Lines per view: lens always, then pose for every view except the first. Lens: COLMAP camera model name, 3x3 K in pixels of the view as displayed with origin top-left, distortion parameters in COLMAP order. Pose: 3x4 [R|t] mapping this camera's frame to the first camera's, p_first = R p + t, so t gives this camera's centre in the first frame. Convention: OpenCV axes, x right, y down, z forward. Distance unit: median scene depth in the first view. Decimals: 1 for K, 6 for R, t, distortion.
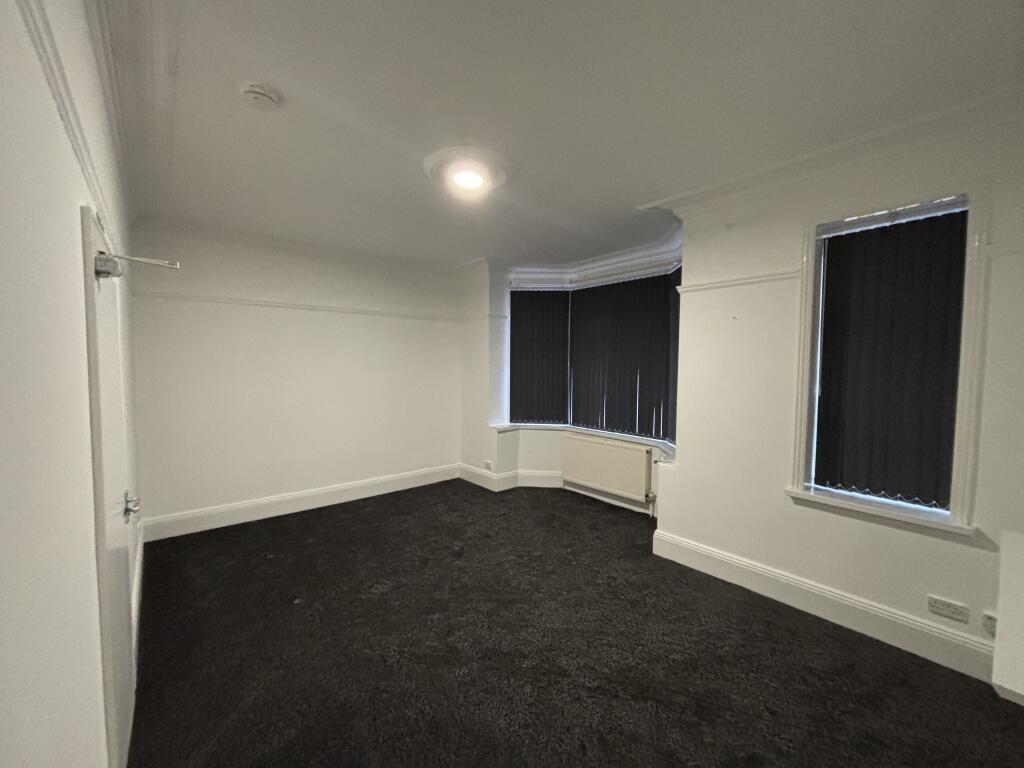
lens RADIAL K [[415.2, 0, 512.0], [0, 415.2, 384.0], [0, 0, 1]] dist [-0.023510, -0.000042]
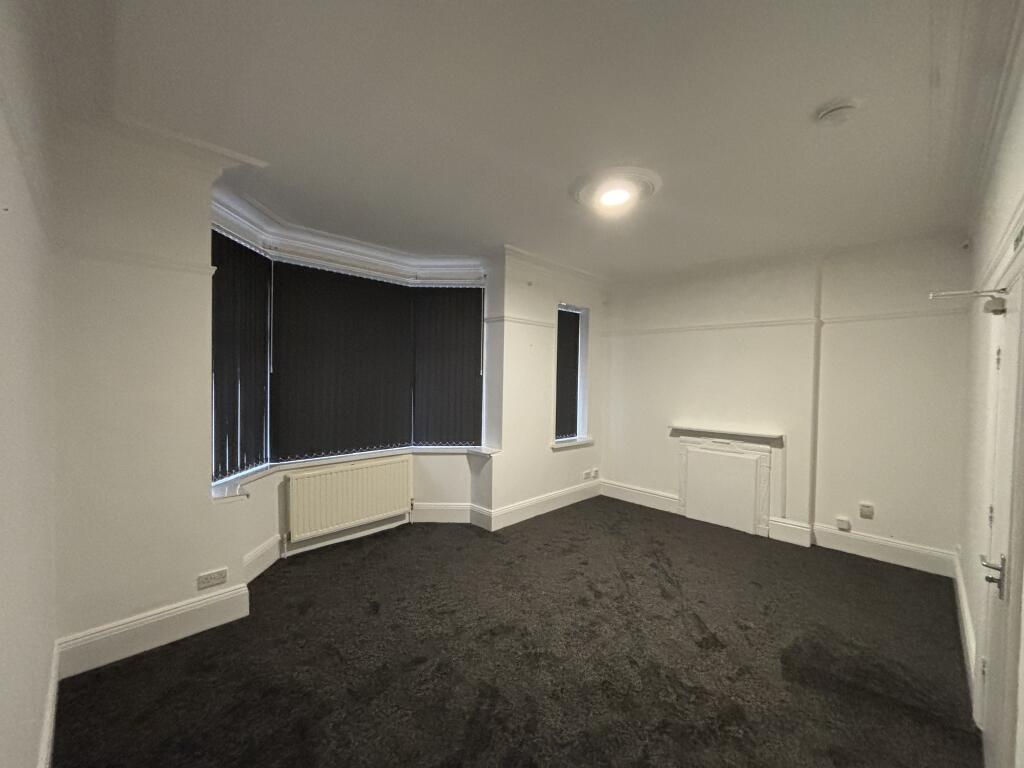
lens RADIAL K [[415.2, 0, 512.0], [0, 415.2, 384.0], [0, 0, 1]] dist [-0.008362, -0.000503]
pose [[-0.100196, -0.022499, 0.994713, -0.656889], [0.032032, 0.999153, 0.025826, -0.036748], [-0.994452, 0.034450, -0.099391, 0.806601]]
